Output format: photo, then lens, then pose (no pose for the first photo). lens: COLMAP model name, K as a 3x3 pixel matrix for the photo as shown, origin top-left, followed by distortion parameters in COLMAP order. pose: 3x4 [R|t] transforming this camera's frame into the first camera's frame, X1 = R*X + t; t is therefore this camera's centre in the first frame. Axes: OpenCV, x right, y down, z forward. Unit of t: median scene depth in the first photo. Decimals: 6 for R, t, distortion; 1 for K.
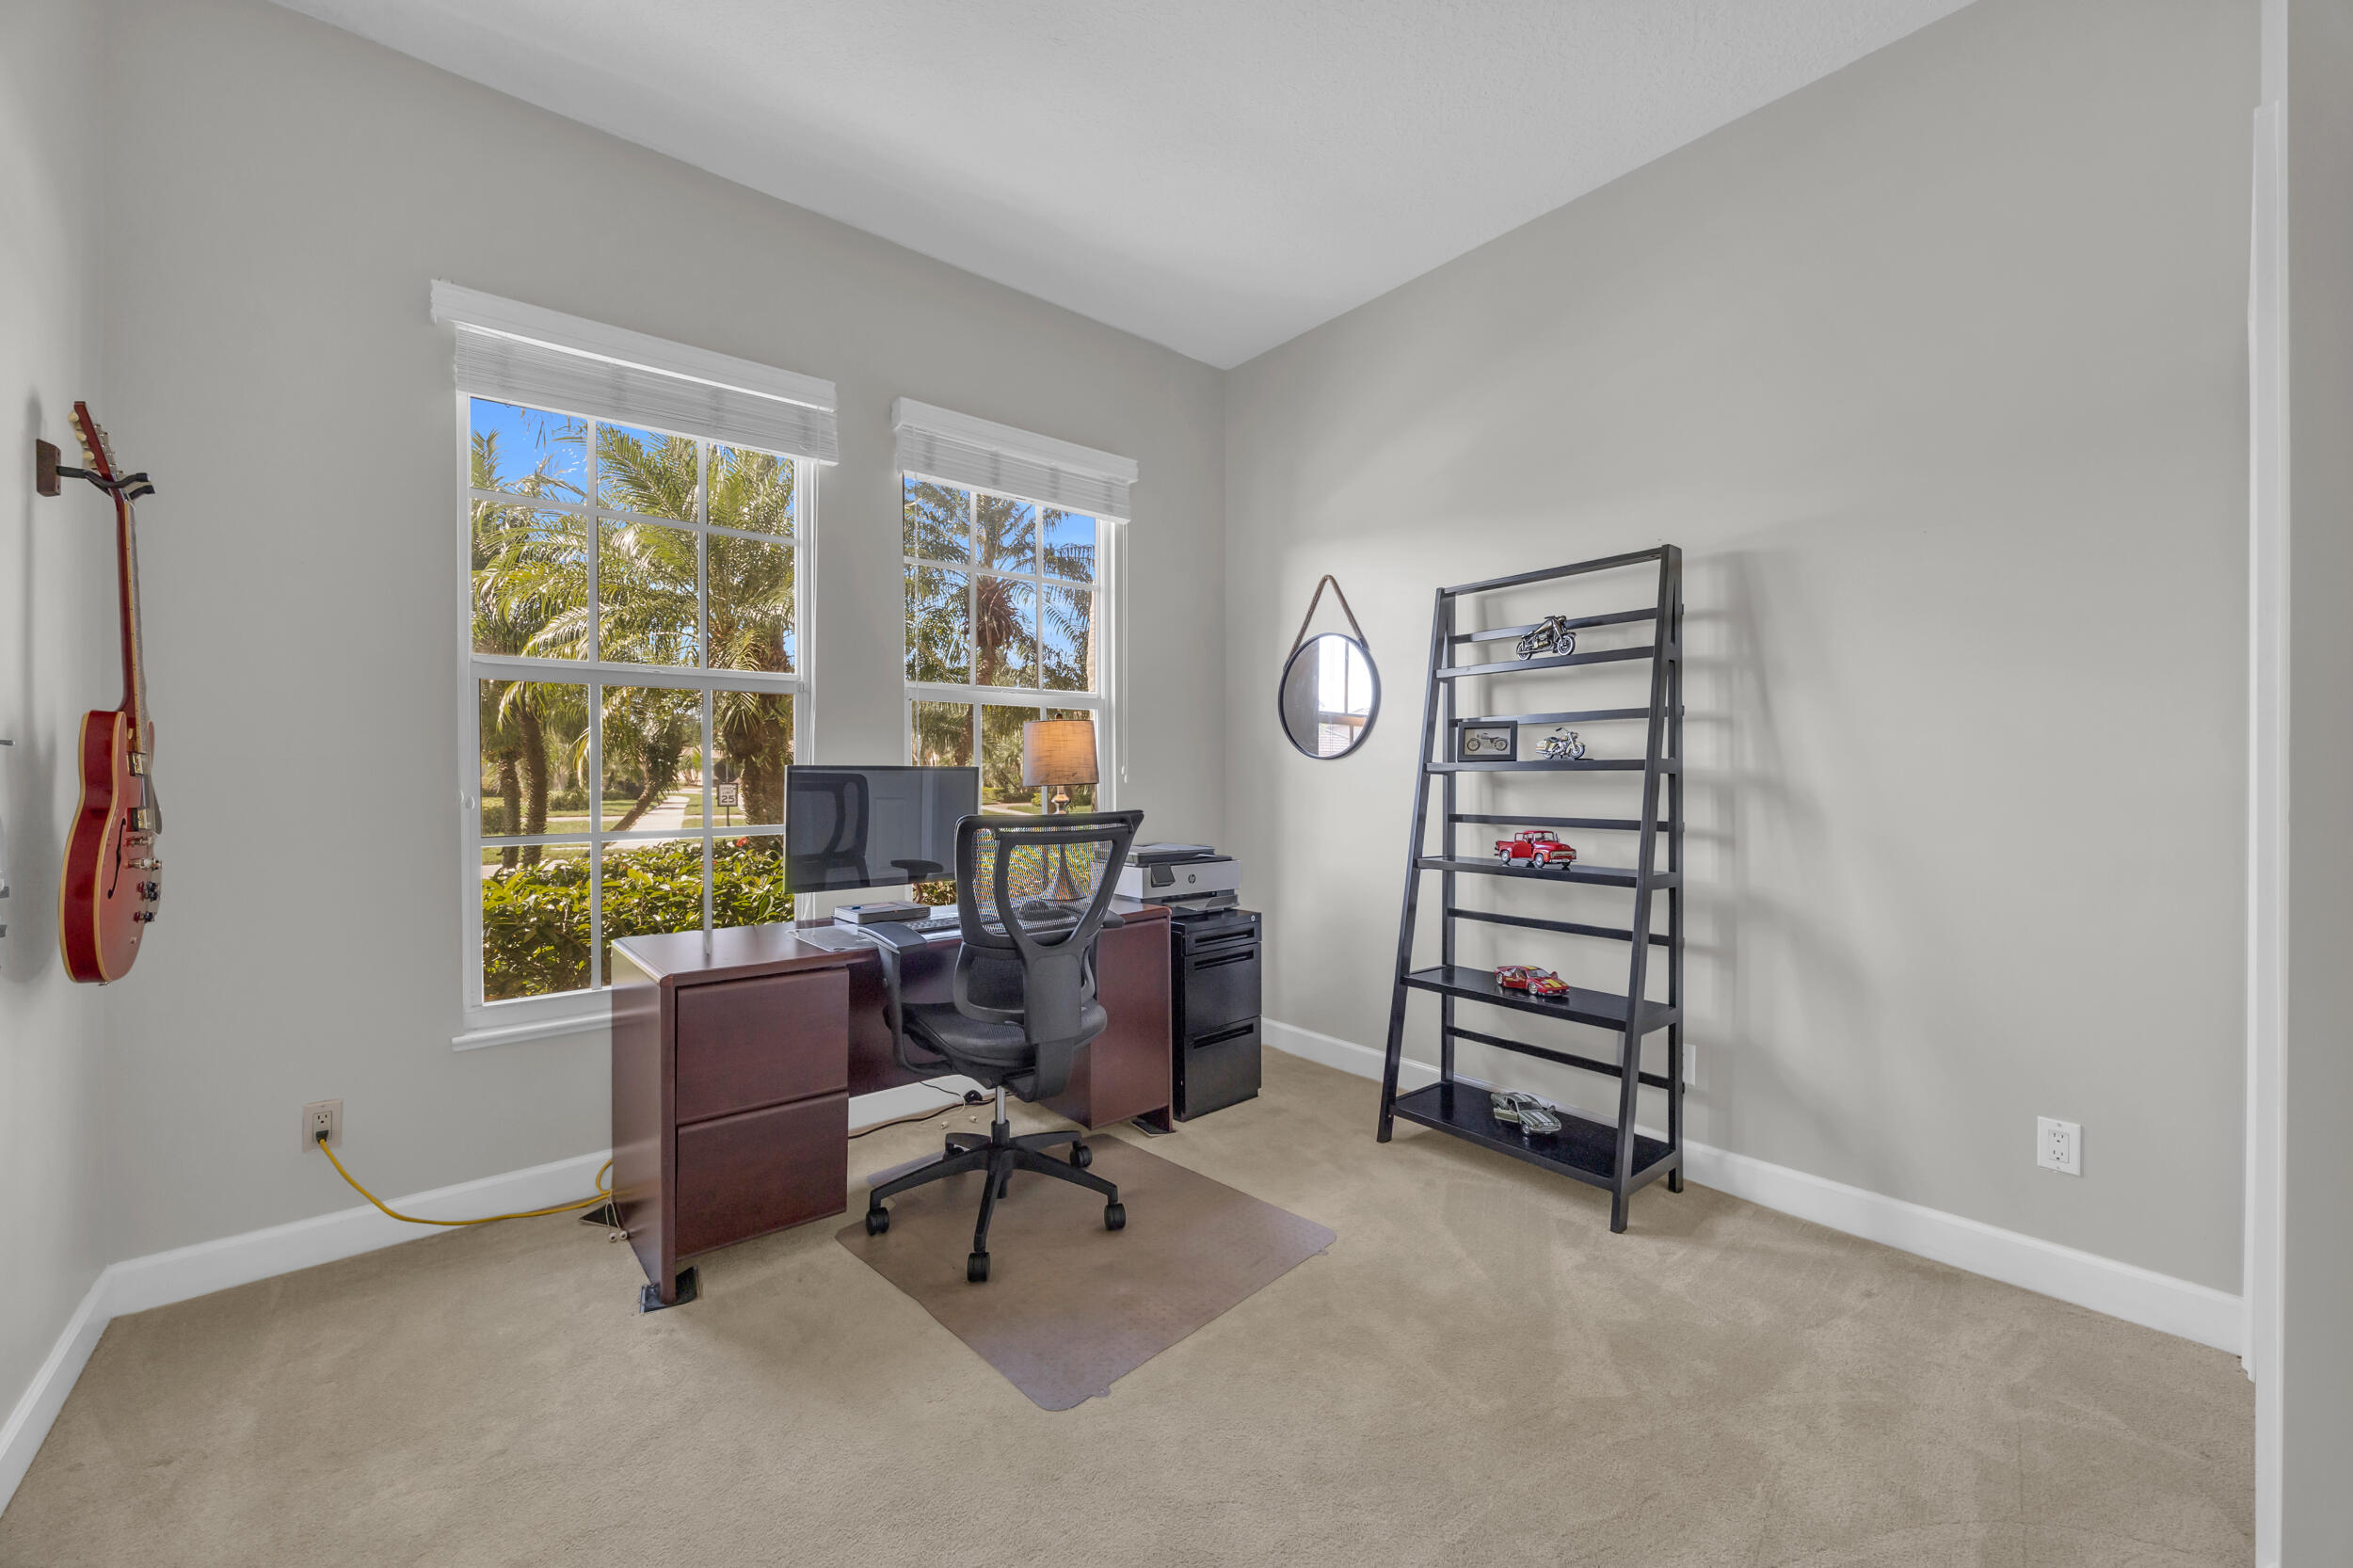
lens RADIAL K [[912.0, 0, 1168.2], [0, 912.0, 778.5], [0, 0, 1]] dist [0.001003, -0.000391]
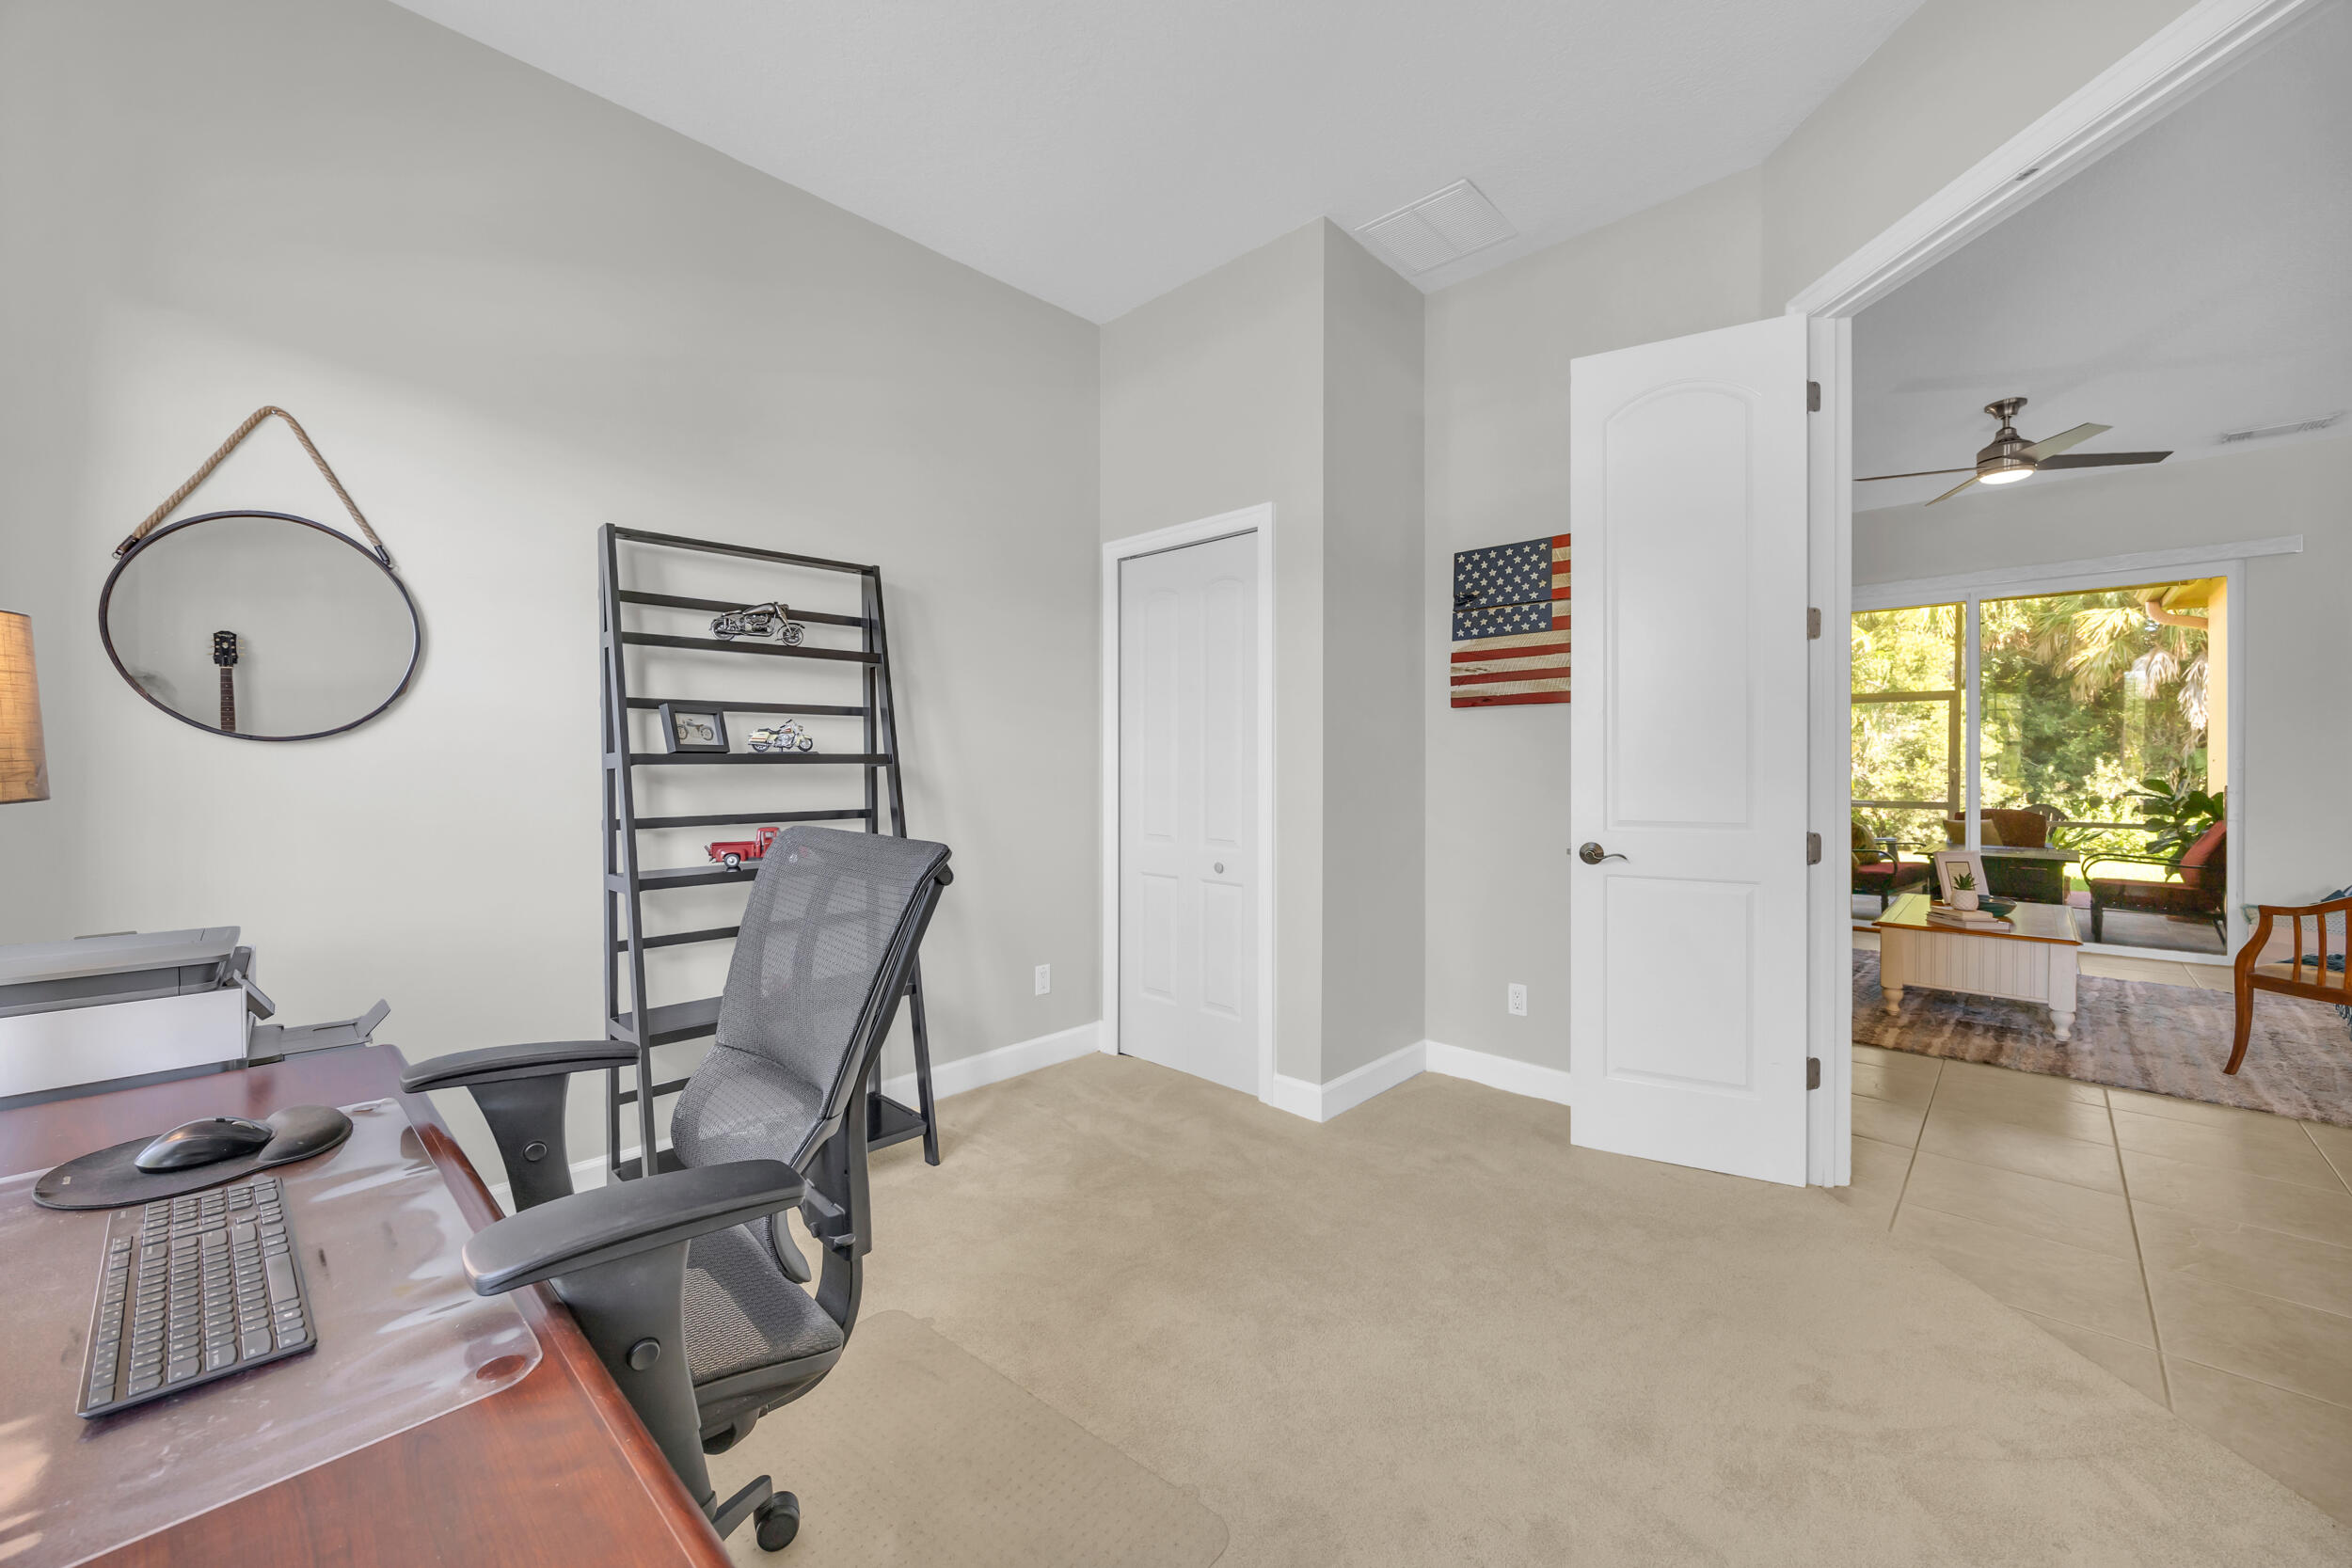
lens RADIAL K [[911.5, 0, 1167.0], [0, 911.5, 781.1], [0, 0, 1]] dist [0.001003, -0.000391]
pose [[-0.105437, -0.017443, 0.994273, -0.615537], [0.004408, 0.999828, 0.018008, -0.005958], [-0.994416, 0.006281, -0.105342, 0.750890]]
